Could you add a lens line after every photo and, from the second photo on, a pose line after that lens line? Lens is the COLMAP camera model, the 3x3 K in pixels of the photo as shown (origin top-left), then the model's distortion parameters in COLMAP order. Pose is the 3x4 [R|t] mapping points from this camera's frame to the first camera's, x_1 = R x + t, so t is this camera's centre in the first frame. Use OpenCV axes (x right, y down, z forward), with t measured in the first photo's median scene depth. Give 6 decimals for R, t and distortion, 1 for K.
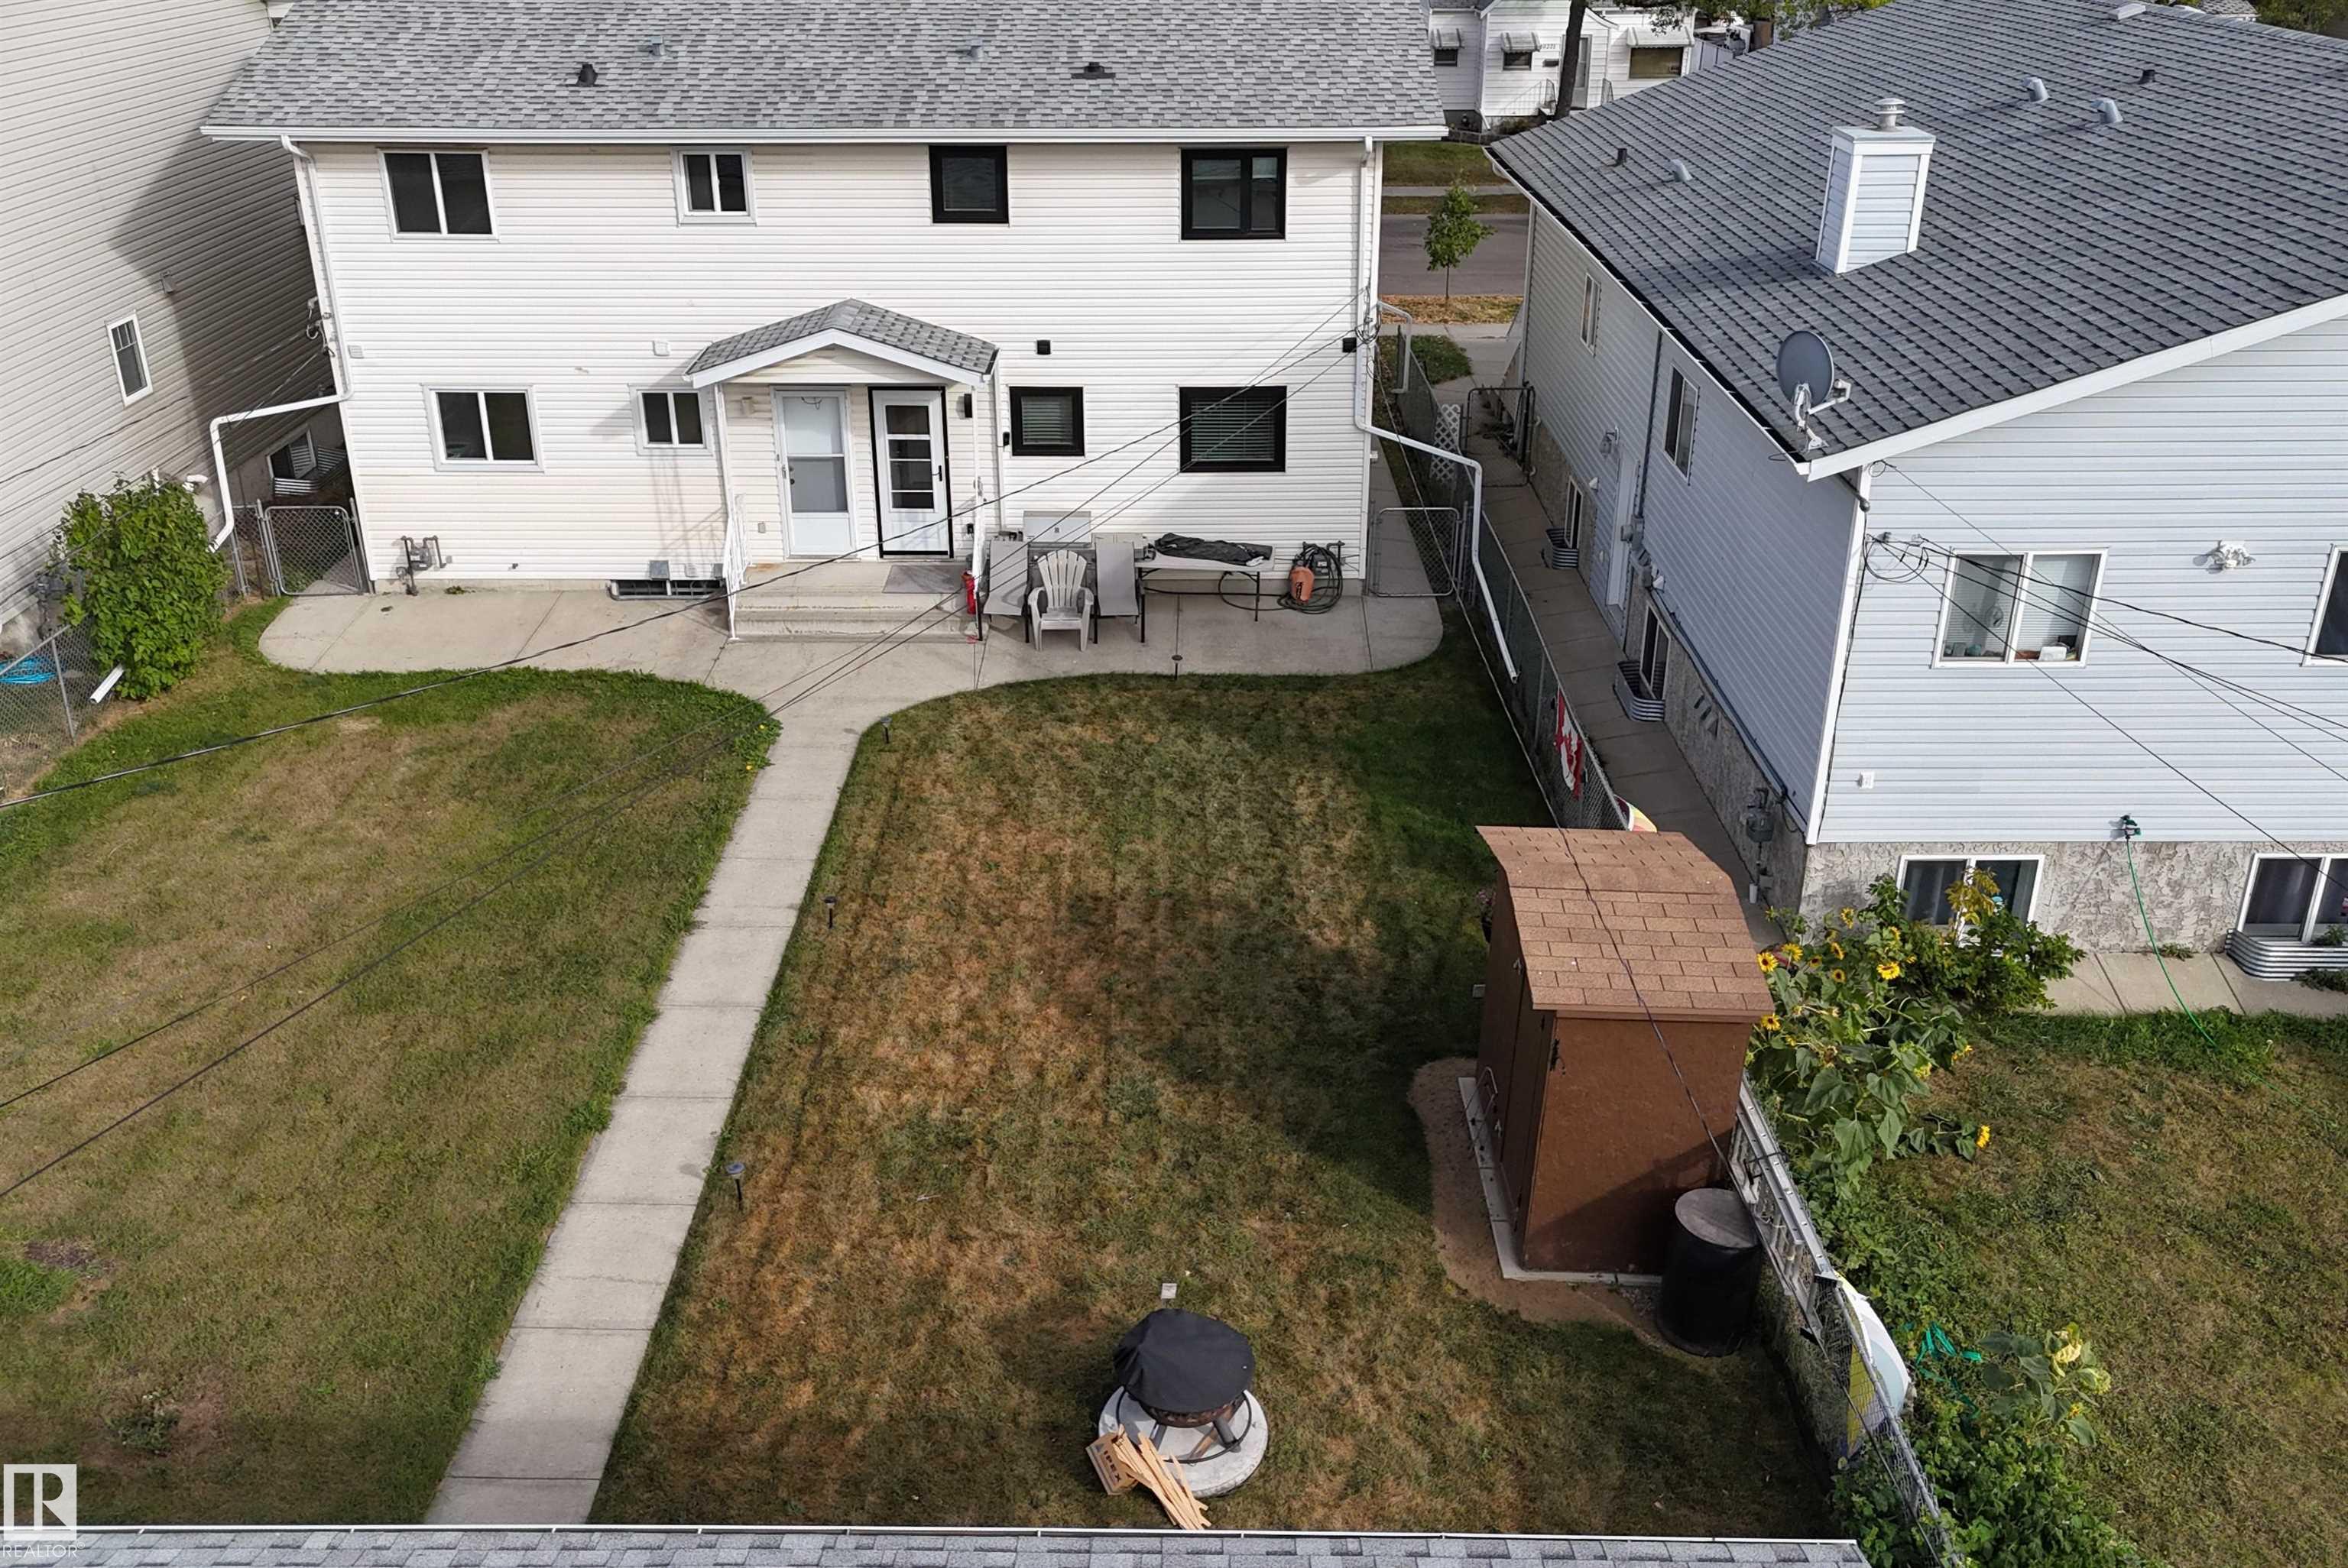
lens RADIAL K [[2066.5, 0, 1174.0], [0, 2066.5, 784.0], [0, 0, 1]] dist [0.087555, -0.096750]
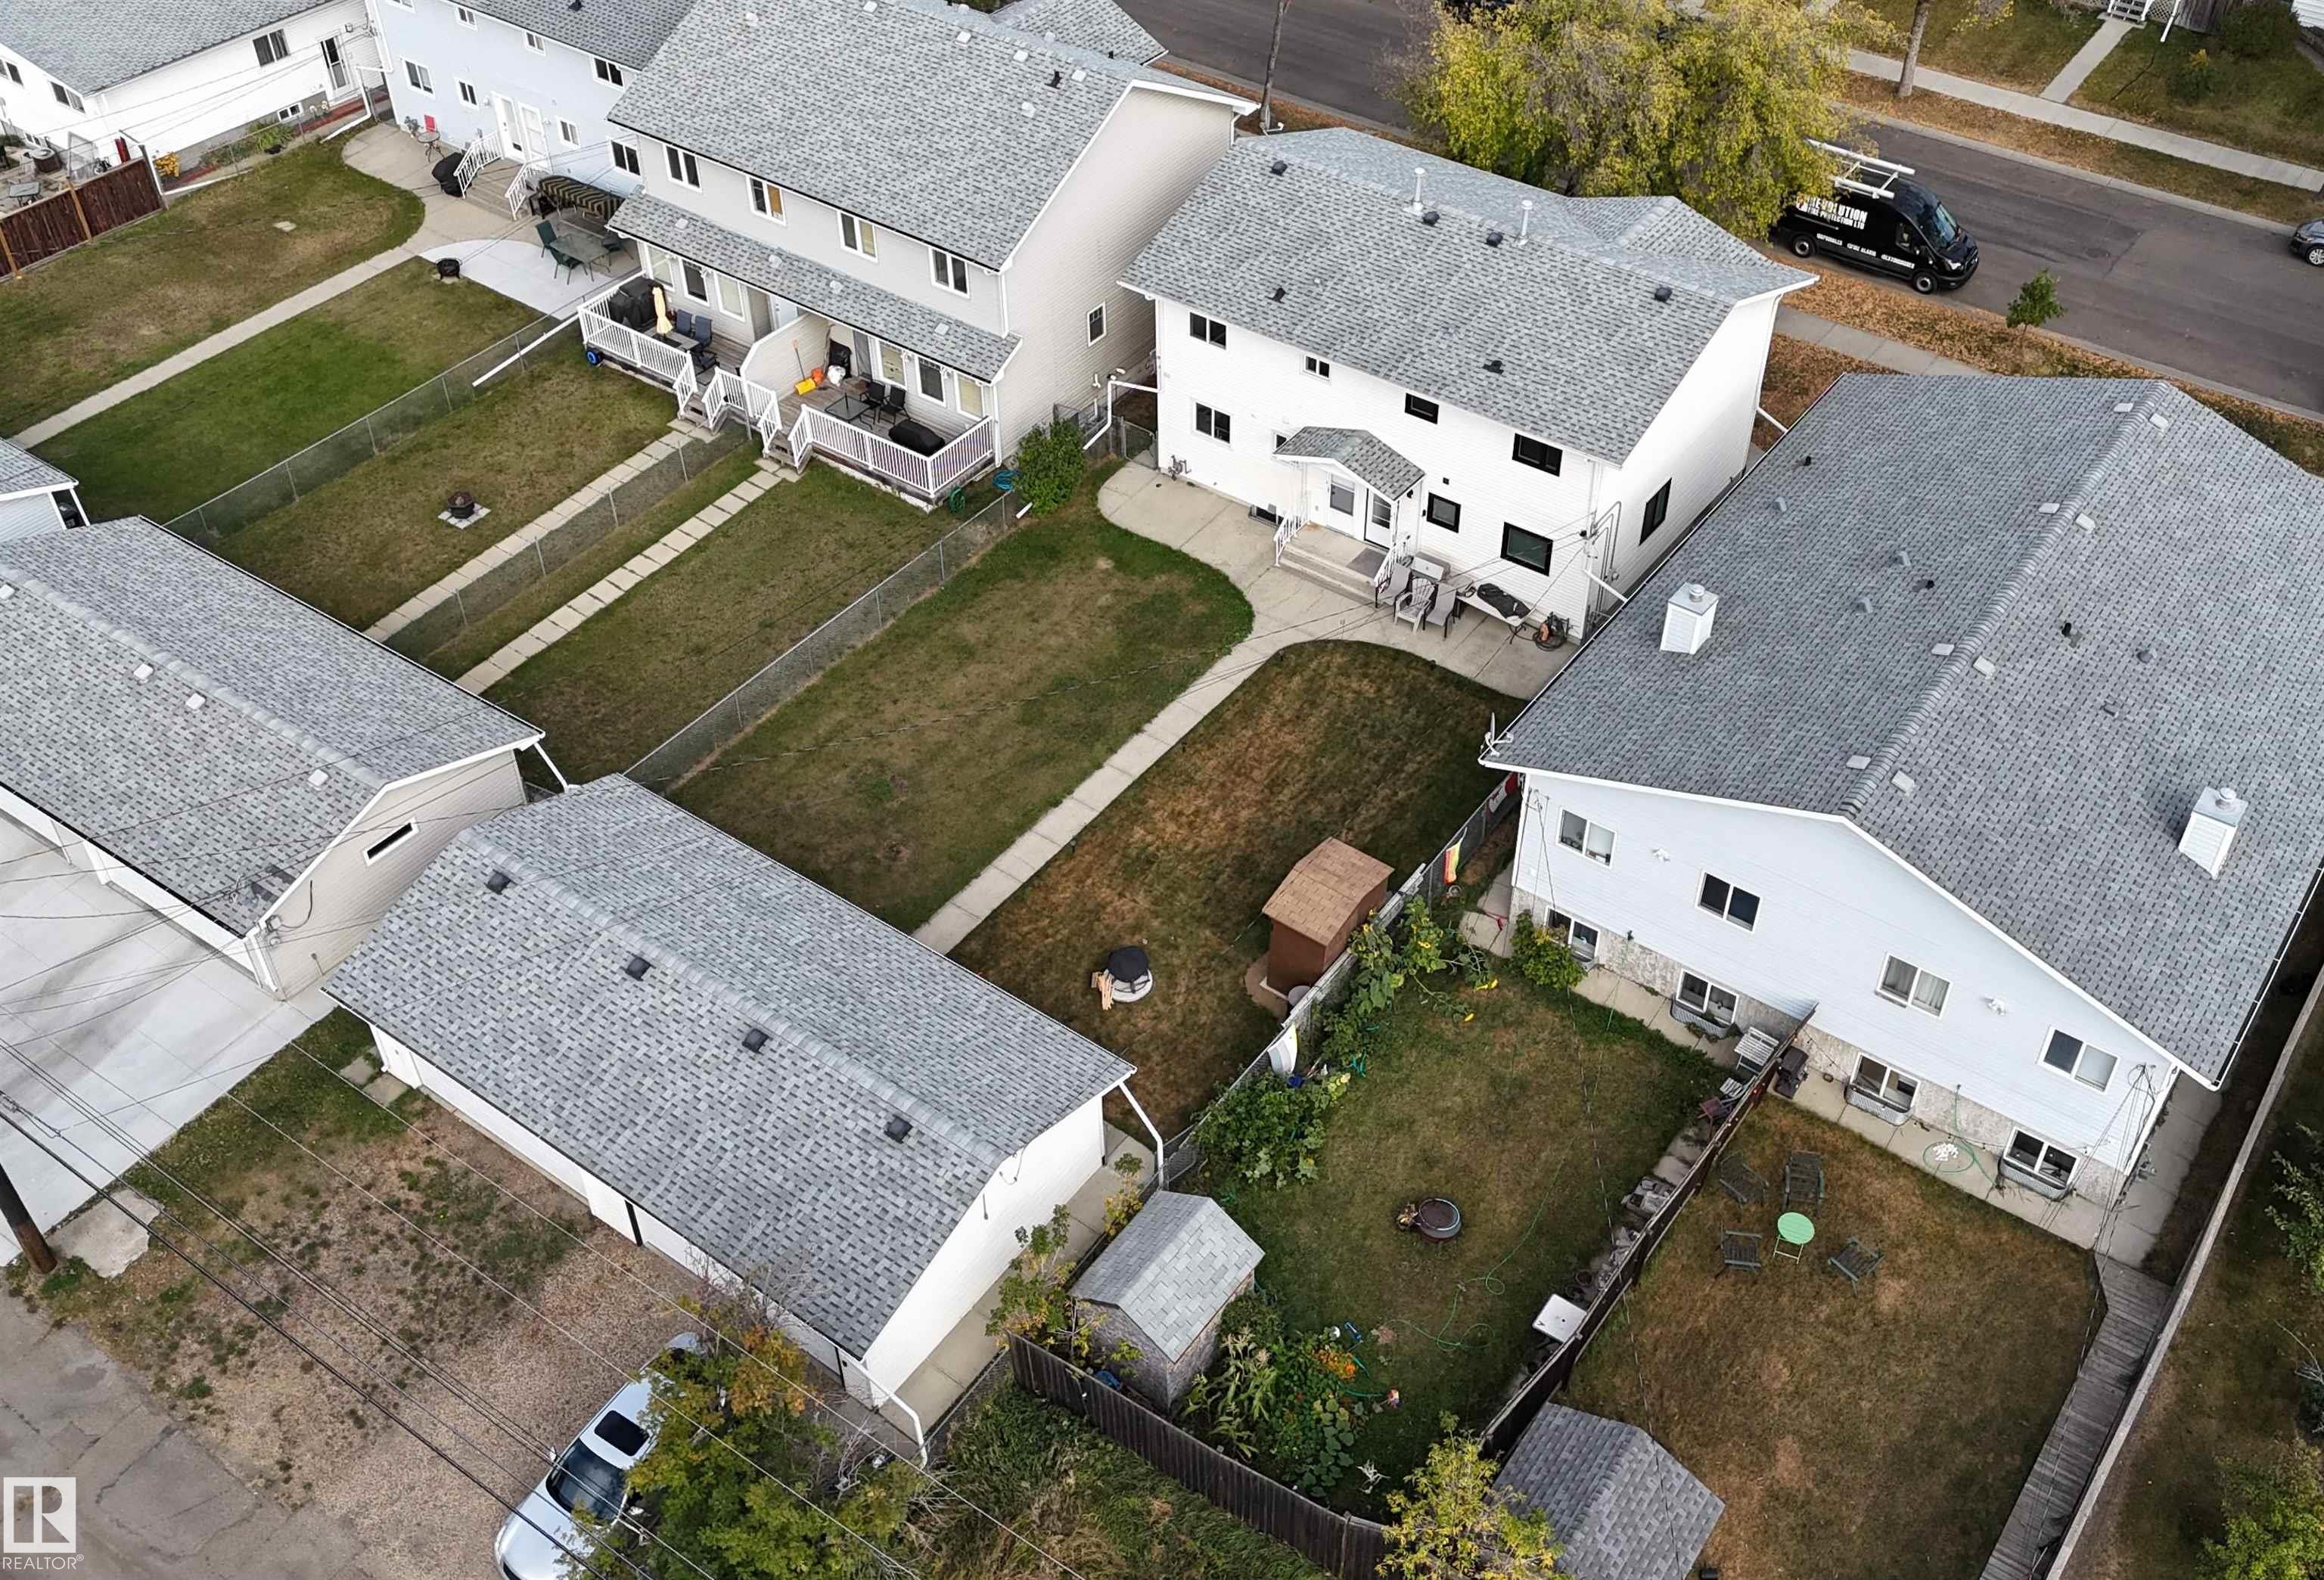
lens RADIAL K [[2236.0, 0, 1174.6], [0, 2236.0, 747.7], [0, 0, 1]] dist [0.114384, -0.149465]
pose [[0.807339, 0.388073, -0.444527, 0.785589], [-0.243933, 0.905428, 0.347415, -0.668207], [0.537309, -0.172046, 0.825651, -0.954395]]
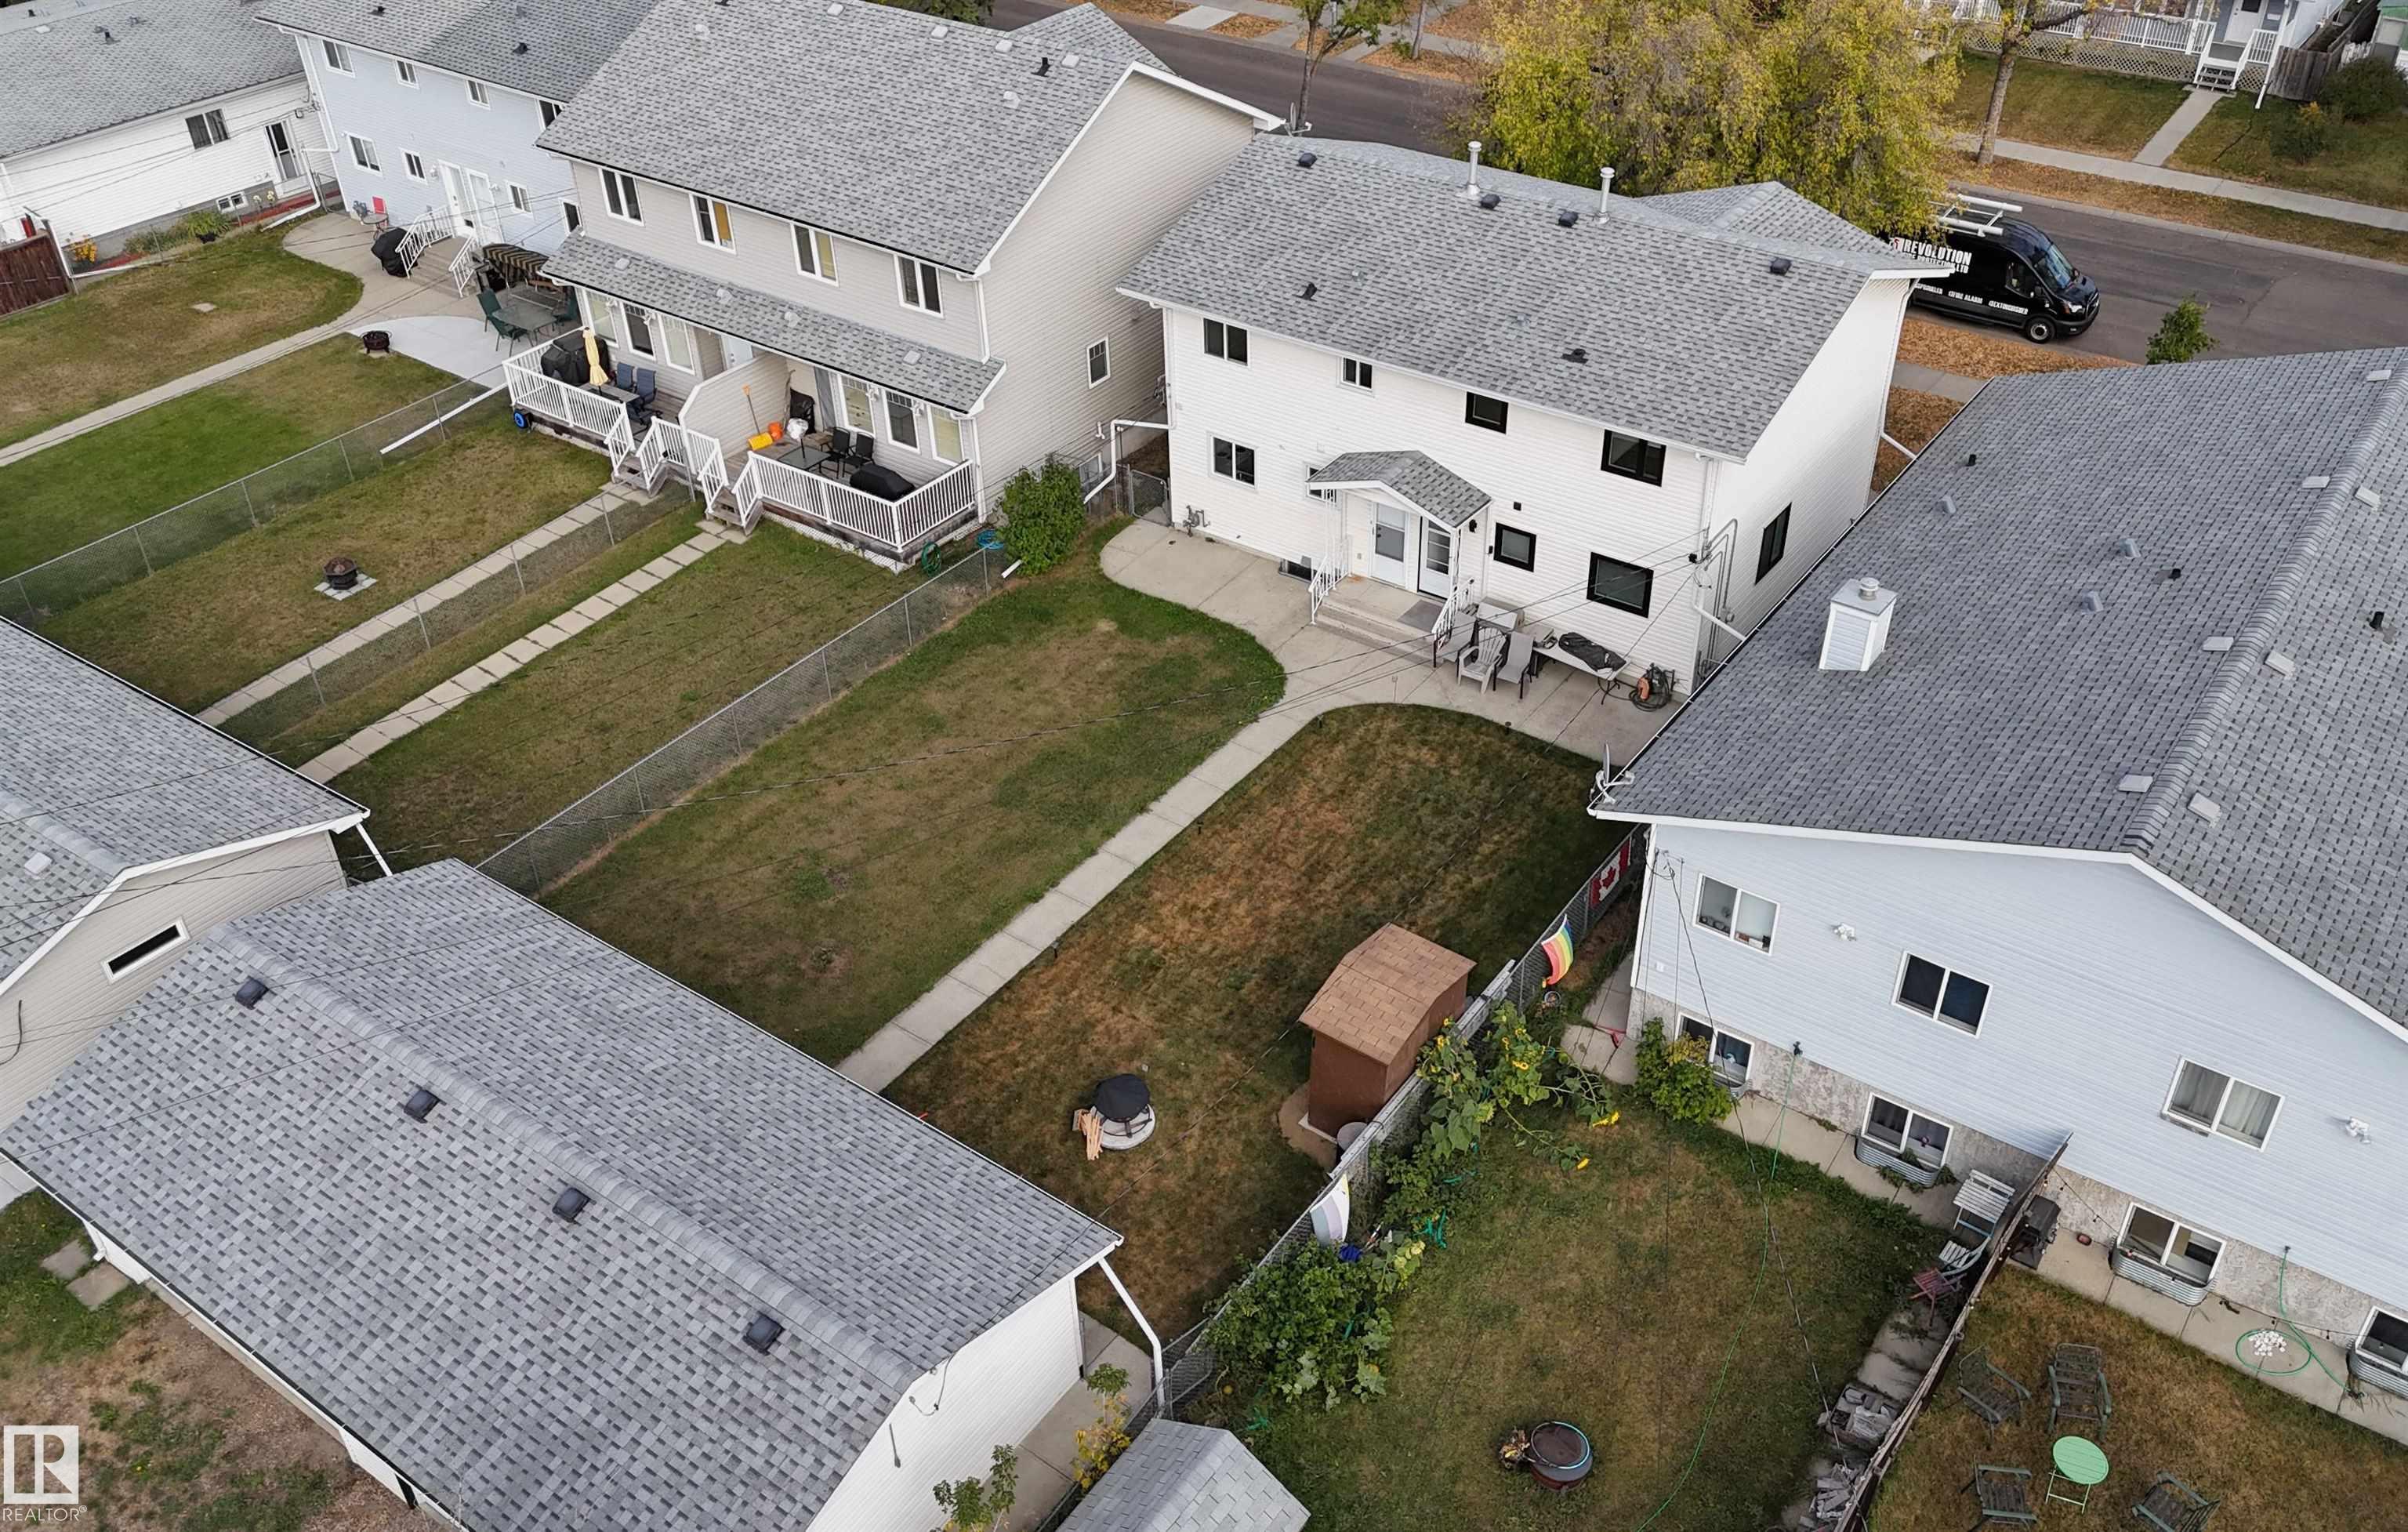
lens RADIAL K [[2029.7, 0, 1218.3], [0, 2029.7, 773.8], [0, 0, 1]] dist [0.052806, -0.013144]
pose [[0.810396, 0.334392, -0.481083, 0.585337], [-0.228755, 0.936542, 0.265630, -0.387469], [0.539379, -0.105215, 0.835464, -0.471541]]
